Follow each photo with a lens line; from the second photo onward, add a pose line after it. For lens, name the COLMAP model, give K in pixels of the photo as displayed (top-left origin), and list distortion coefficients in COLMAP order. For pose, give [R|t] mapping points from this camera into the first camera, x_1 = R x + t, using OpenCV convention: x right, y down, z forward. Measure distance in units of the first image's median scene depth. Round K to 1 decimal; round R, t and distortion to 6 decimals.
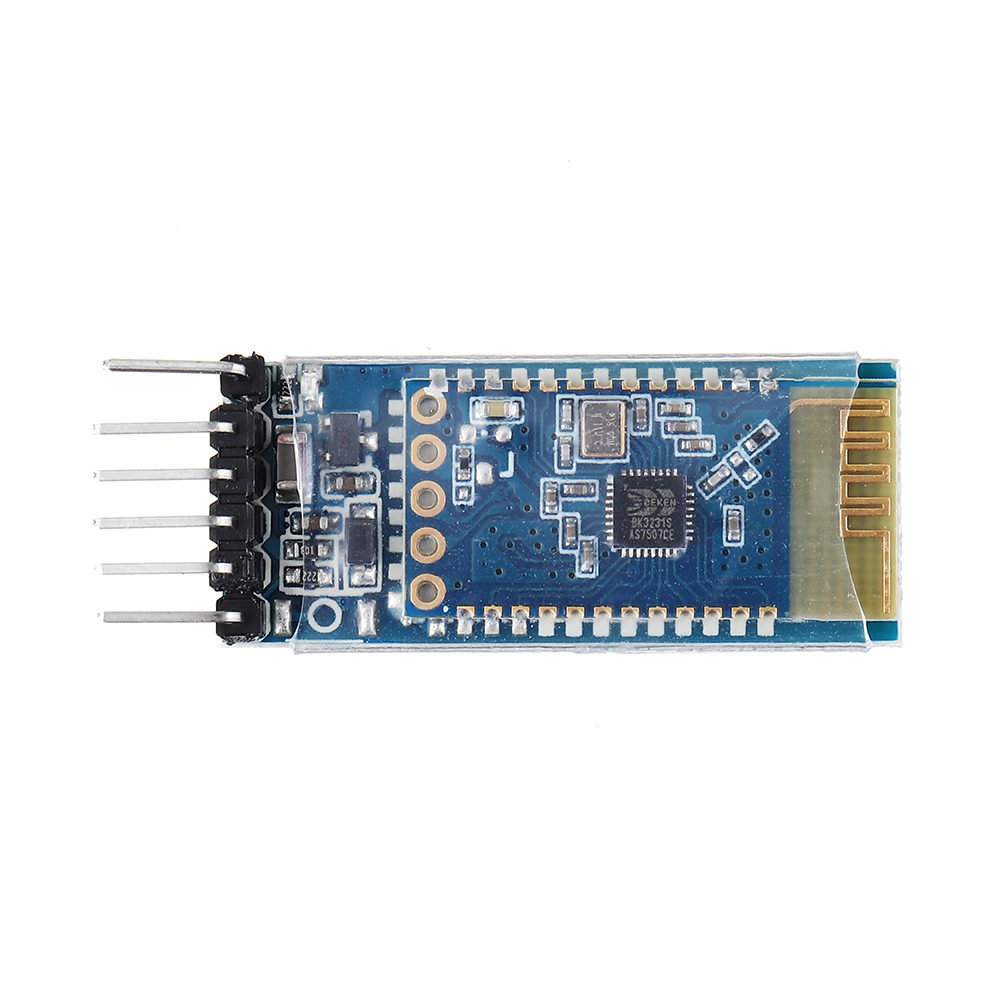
lens RADIAL K [[4486.2, 0, 500.0], [0, 4486.2, 500.0], [0, 0, 1]] dist [0.056648, -0.551648]
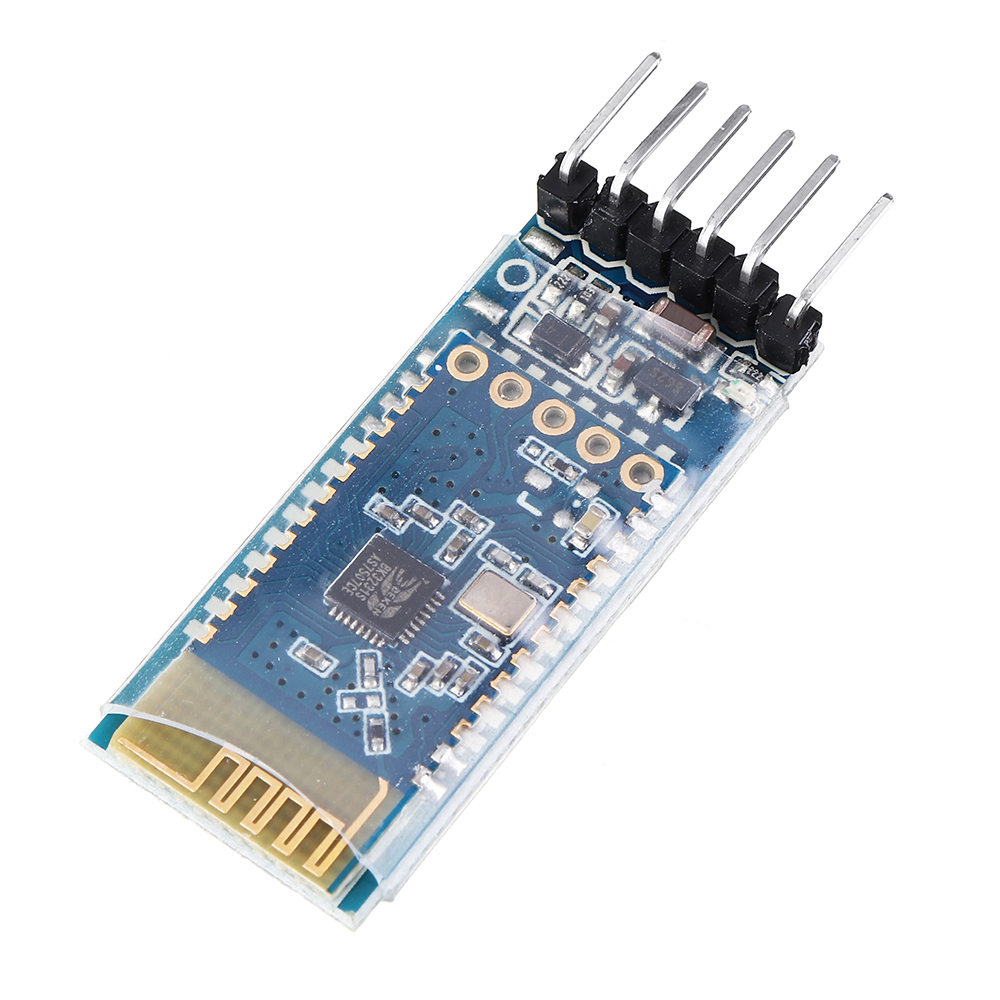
lens RADIAL K [[4486.2, 0, 500.0], [0, 4486.2, 500.0], [0, 0, 1]] dist [0.056648, -0.551648]
pose [[-0.591159, 0.730479, -0.341954, 0.296504], [-0.801594, -0.485154, 0.349389, -0.301061], [0.089321, 0.480652, 0.872350, 0.255090]]
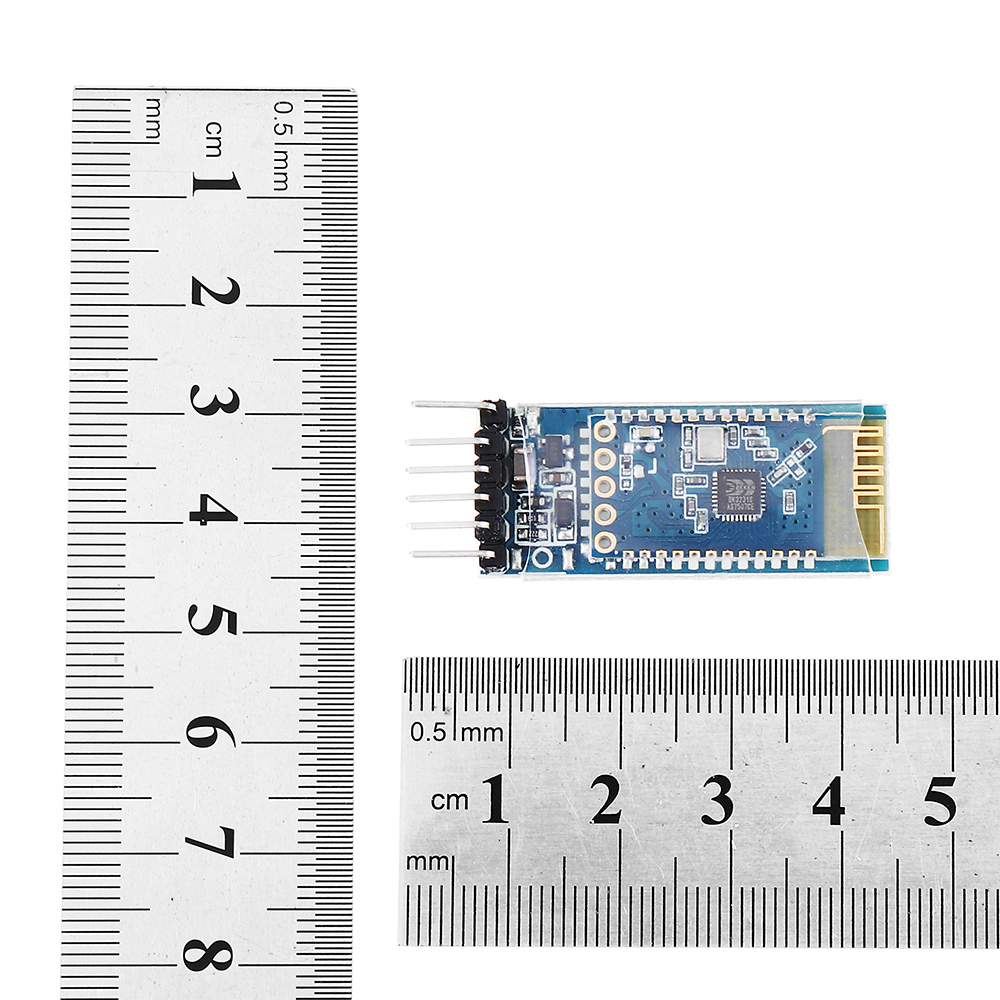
lens RADIAL K [[4486.2, 0, 500.0], [0, 4486.2, 500.0], [0, 0, 1]] dist [0.056648, -0.551648]
pose [[0.999784, -0.001336, 0.020721, -0.089207], [0.003091, 0.996384, -0.084907, 0.145266], [-0.020533, 0.084952, 0.996173, -0.649654]]
